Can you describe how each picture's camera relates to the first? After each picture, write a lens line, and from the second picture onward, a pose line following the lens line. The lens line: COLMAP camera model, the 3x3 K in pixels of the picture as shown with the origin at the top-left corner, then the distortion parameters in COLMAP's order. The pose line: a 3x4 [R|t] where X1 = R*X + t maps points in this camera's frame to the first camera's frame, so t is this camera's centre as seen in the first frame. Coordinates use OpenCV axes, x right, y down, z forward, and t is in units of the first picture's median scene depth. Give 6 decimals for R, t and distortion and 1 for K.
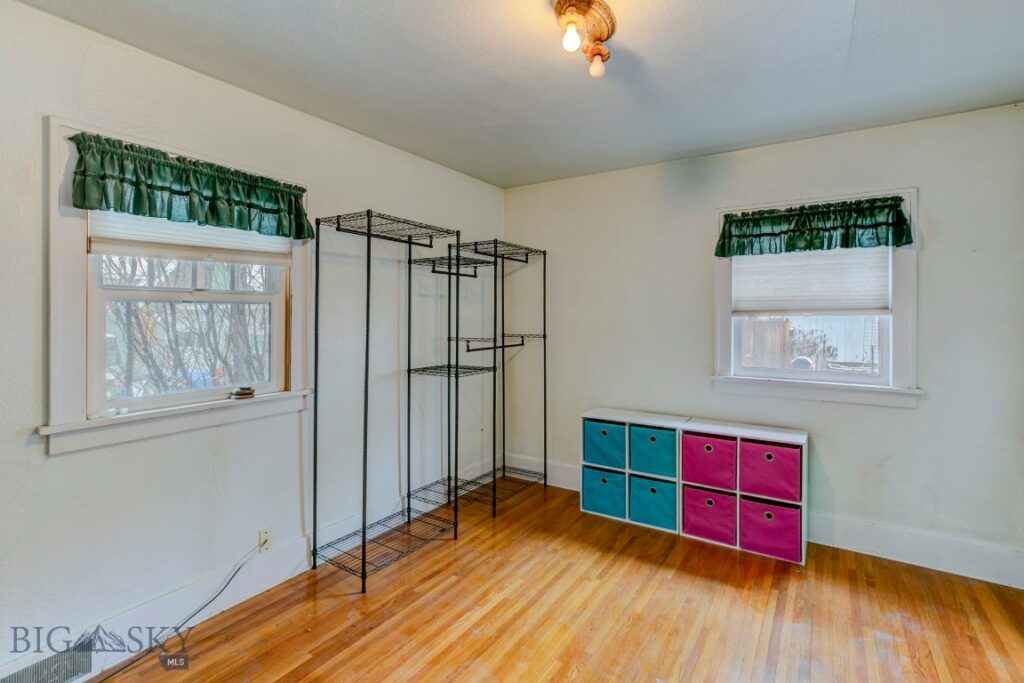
lens RADIAL K [[490.9, 0, 512.6], [0, 490.9, 313.0], [0, 0, 1]] dist [0.000971, 0.000034]
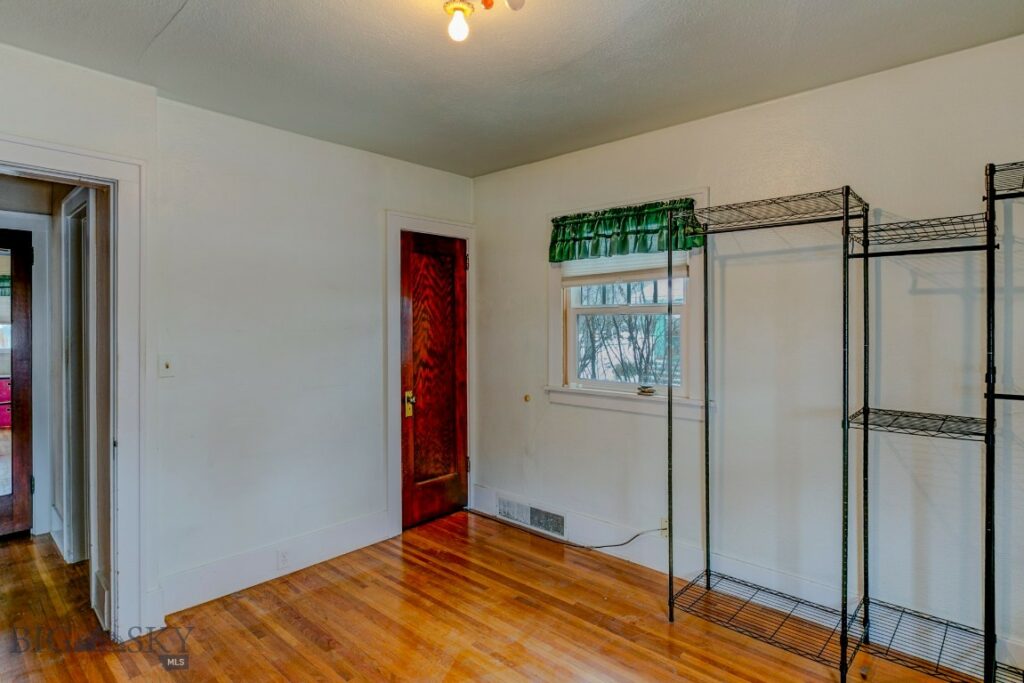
lens RADIAL K [[534.0, 0, 513.2], [0, 534.0, 326.7], [0, 0, 1]] dist [-0.000580, -0.000020]
pose [[-0.161993, 0.001699, -0.986790, 0.817176], [0.001802, 0.999997, 0.001426, 0.007538], [0.986790, -0.001547, -0.161996, 0.949509]]
